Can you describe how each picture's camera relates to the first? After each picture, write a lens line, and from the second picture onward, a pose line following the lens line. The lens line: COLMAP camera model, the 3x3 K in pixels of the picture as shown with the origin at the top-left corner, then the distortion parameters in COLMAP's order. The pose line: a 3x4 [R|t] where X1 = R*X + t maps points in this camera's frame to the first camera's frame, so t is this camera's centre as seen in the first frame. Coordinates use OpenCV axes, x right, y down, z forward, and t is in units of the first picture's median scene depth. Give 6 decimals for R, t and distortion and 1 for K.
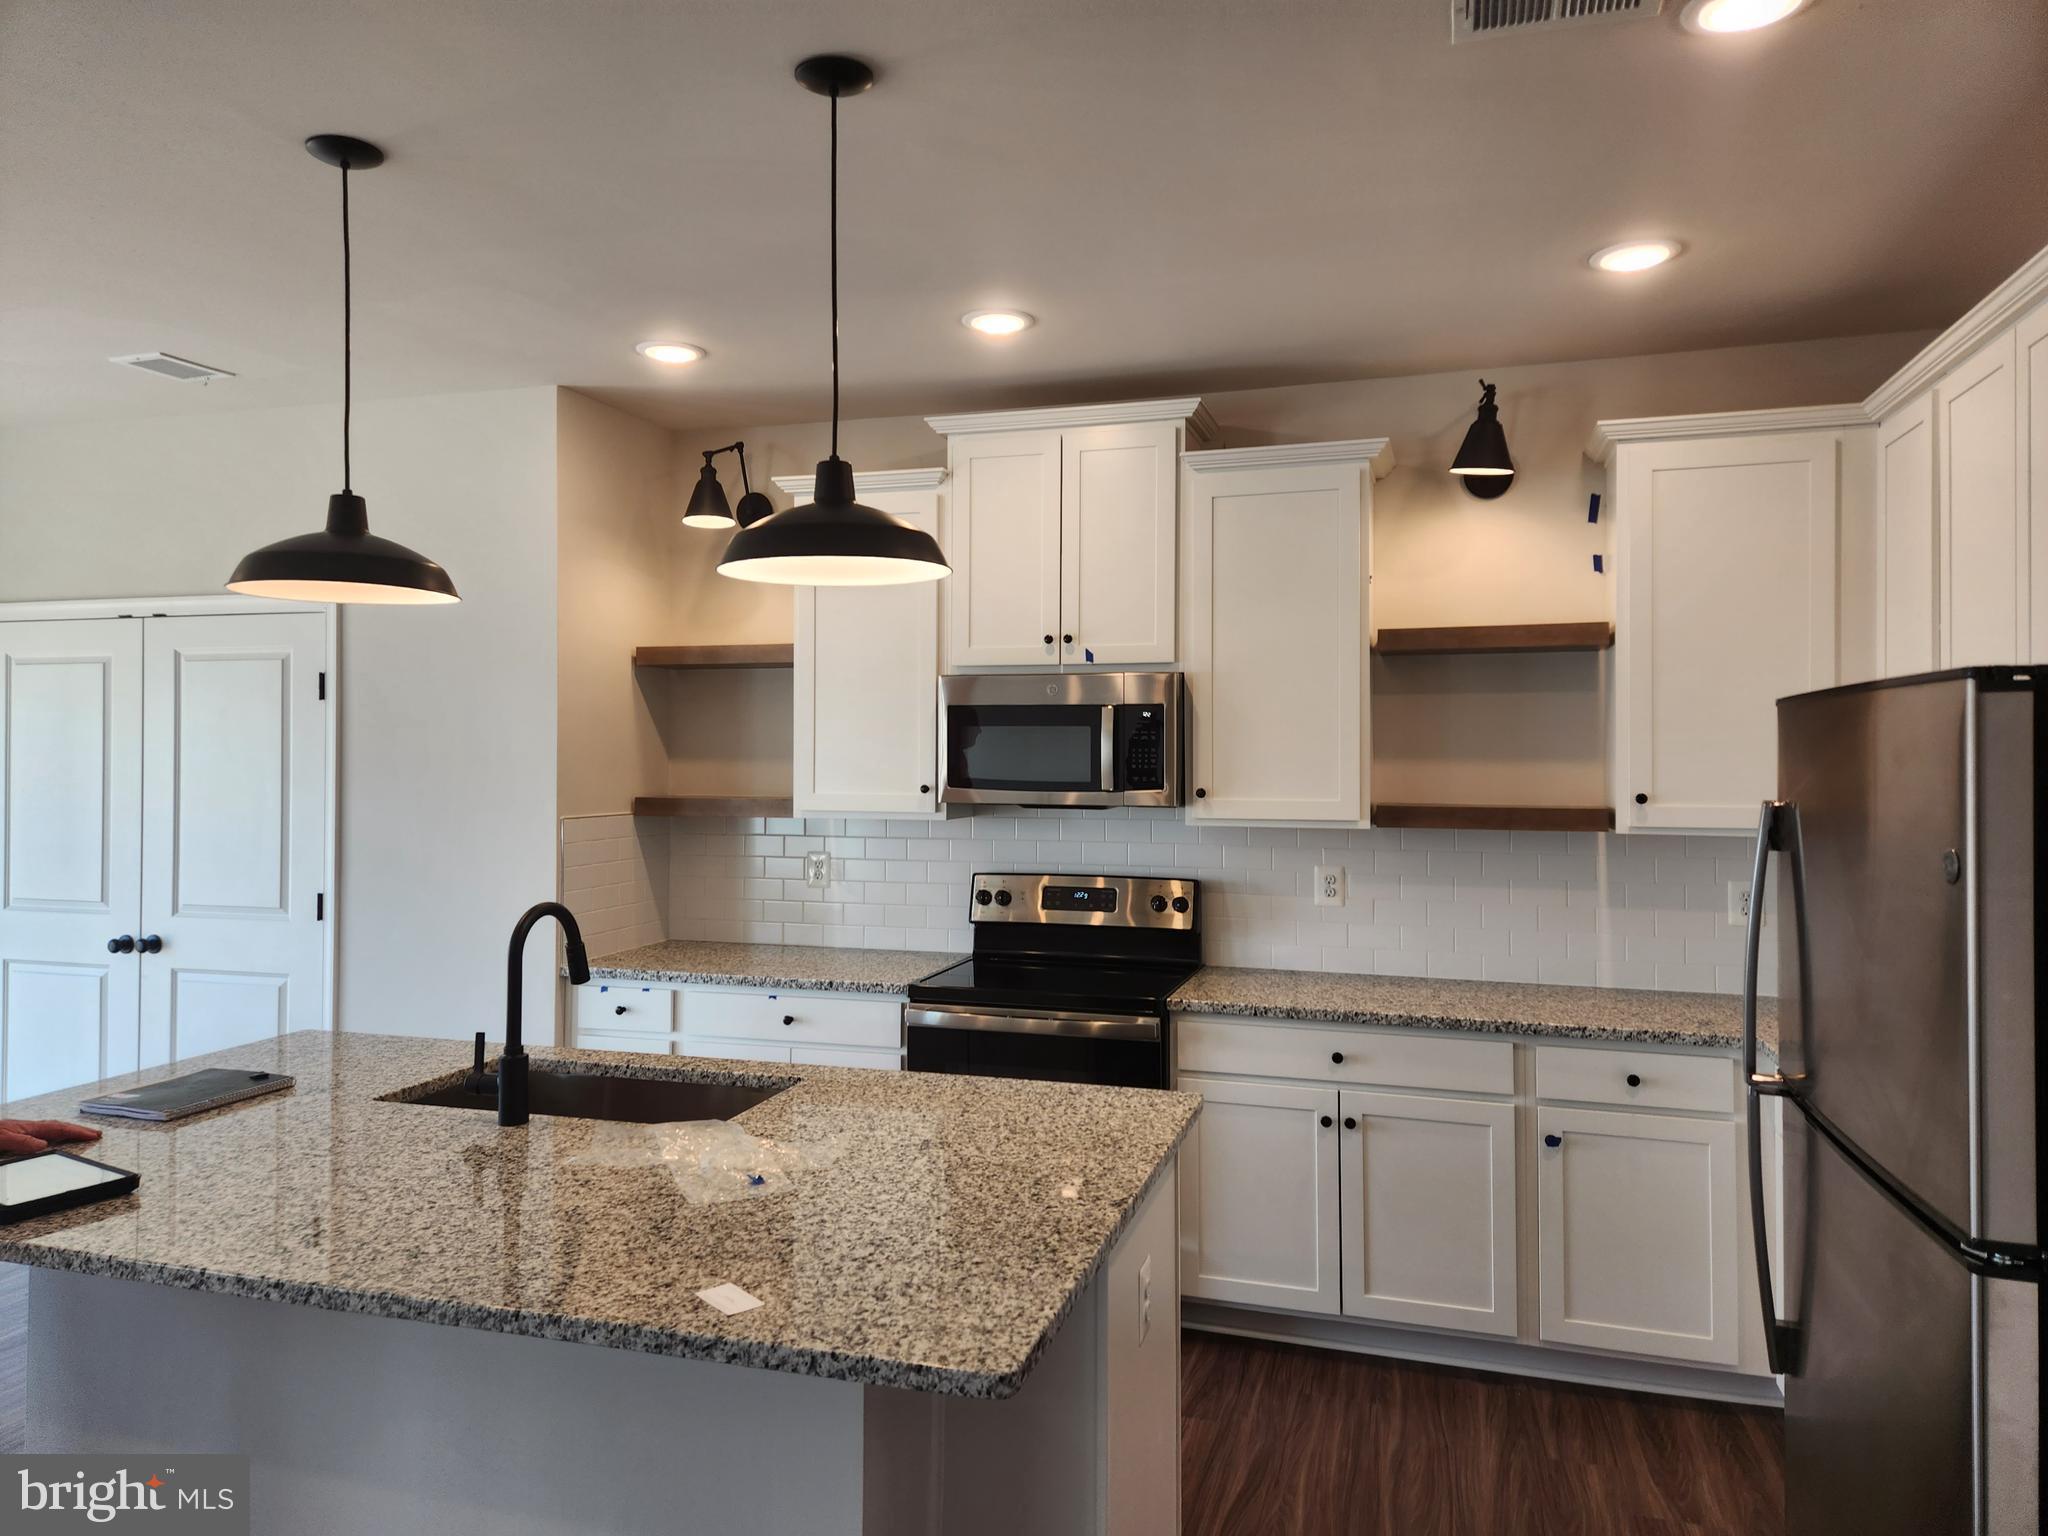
lens RADIAL K [[1368.3, 0, 1020.0], [0, 1368.3, 757.7], [0, 0, 1]] dist [0.069296, -0.059310]
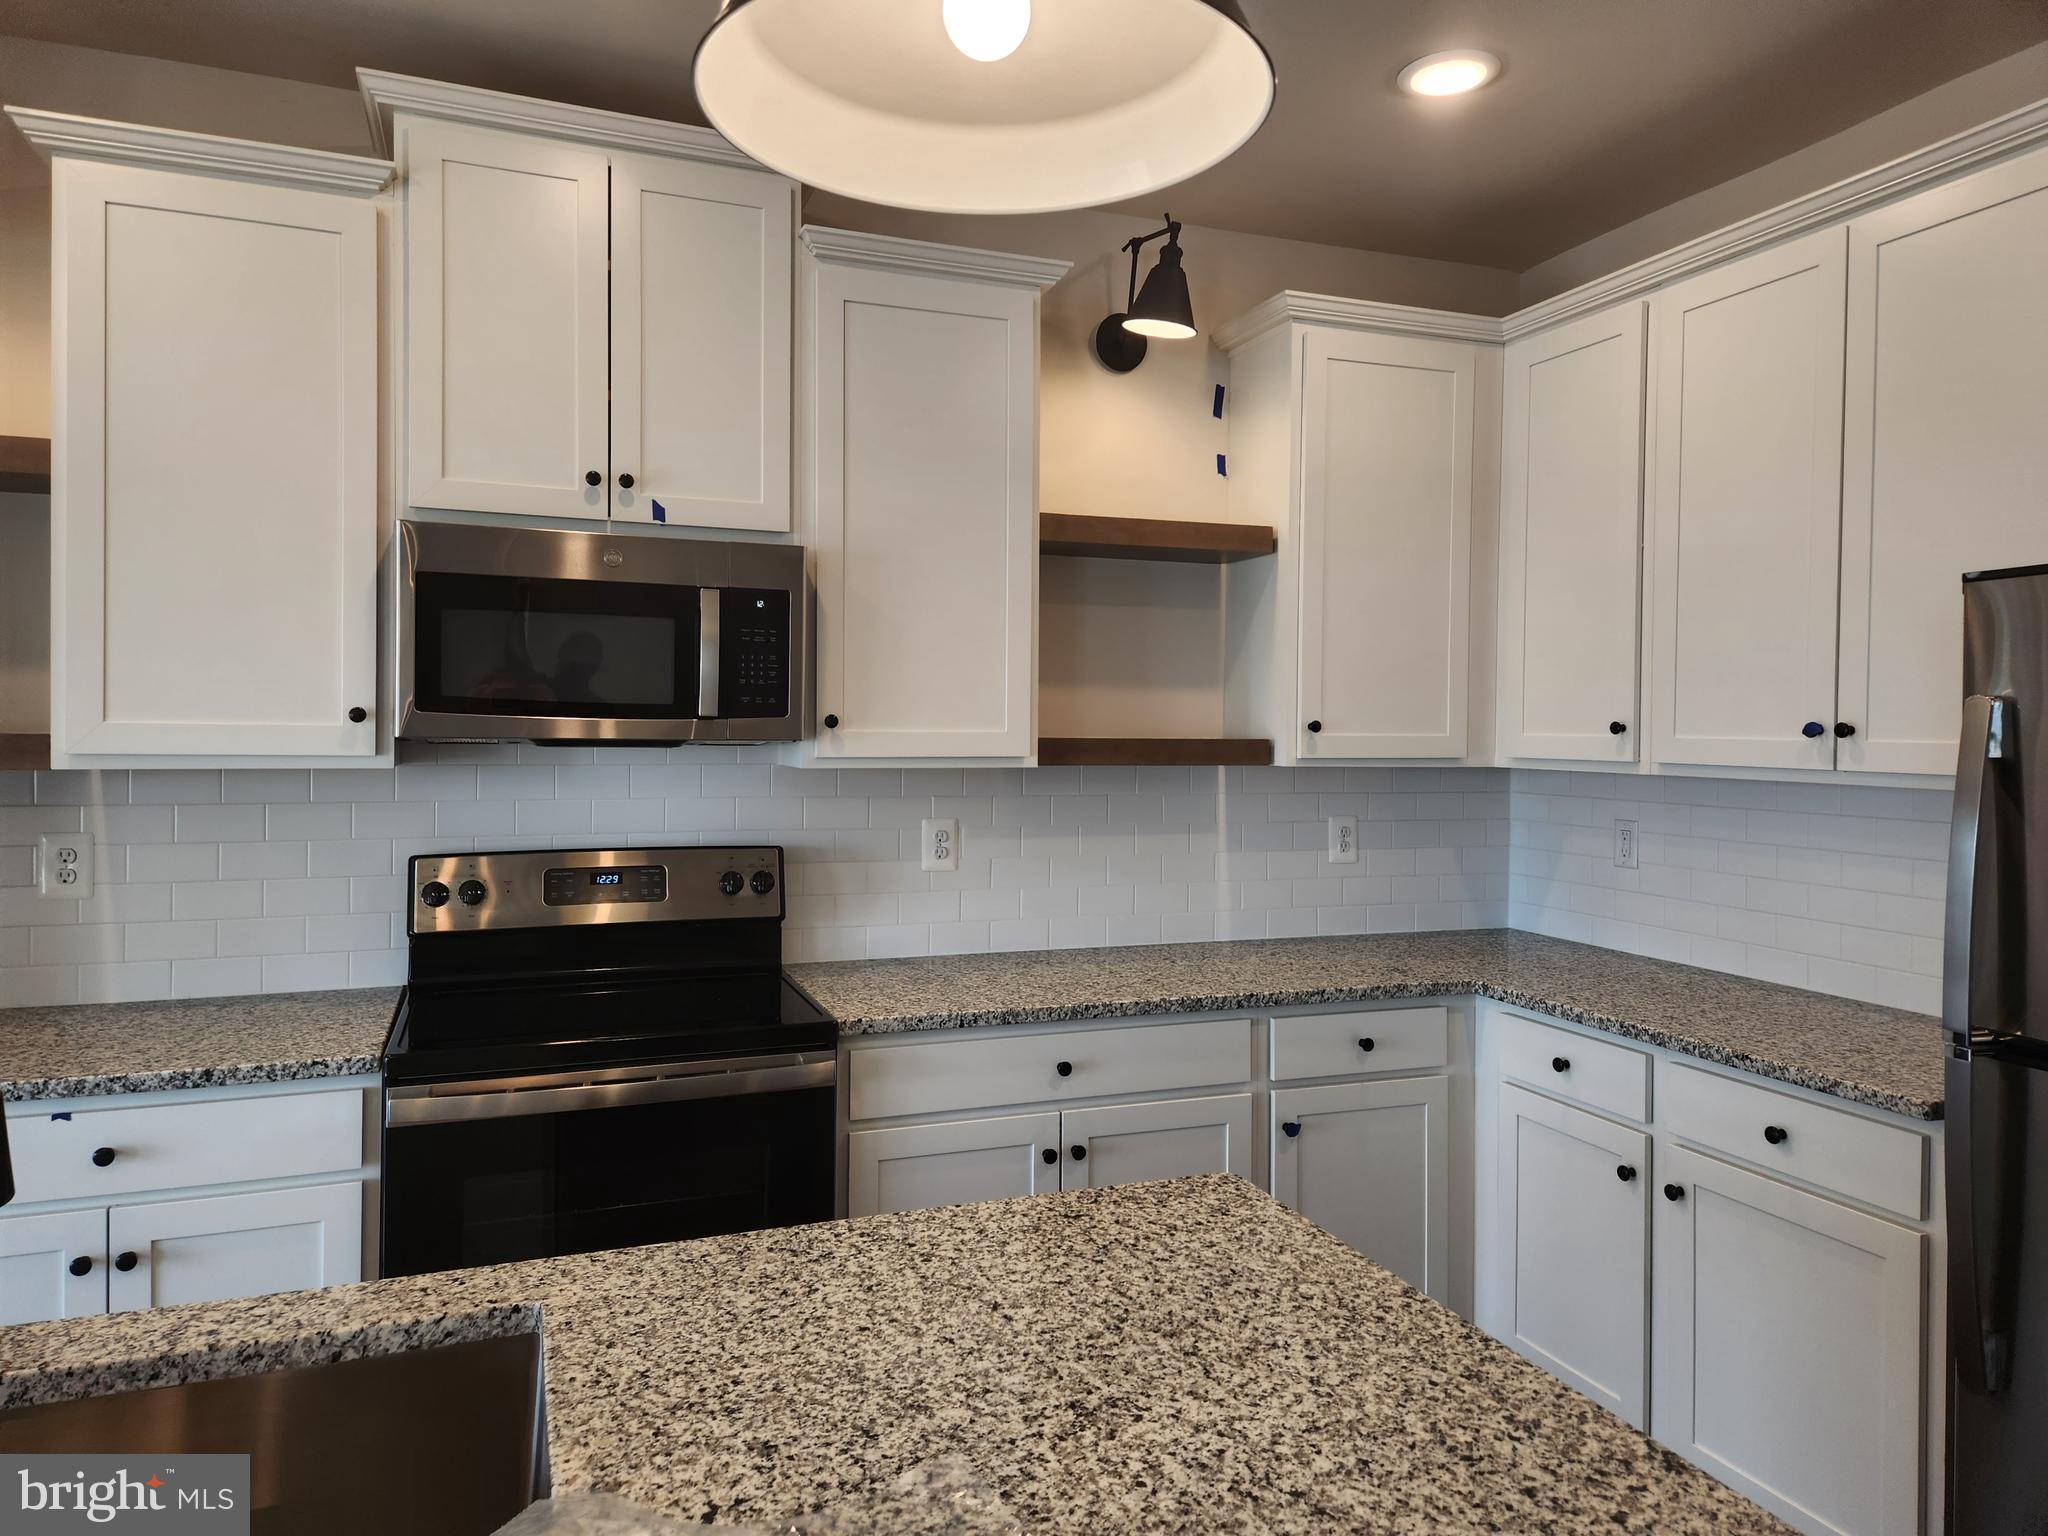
lens RADIAL K [[1368.3, 0, 1042.9], [0, 1368.3, 753.3], [0, 0, 1]] dist [0.069296, -0.059310]
pose [[0.787744, -0.008413, 0.615945, -0.219913], [-0.005398, 0.999774, 0.020559, 0.027552], [-0.615978, -0.019520, 0.787521, 0.383725]]
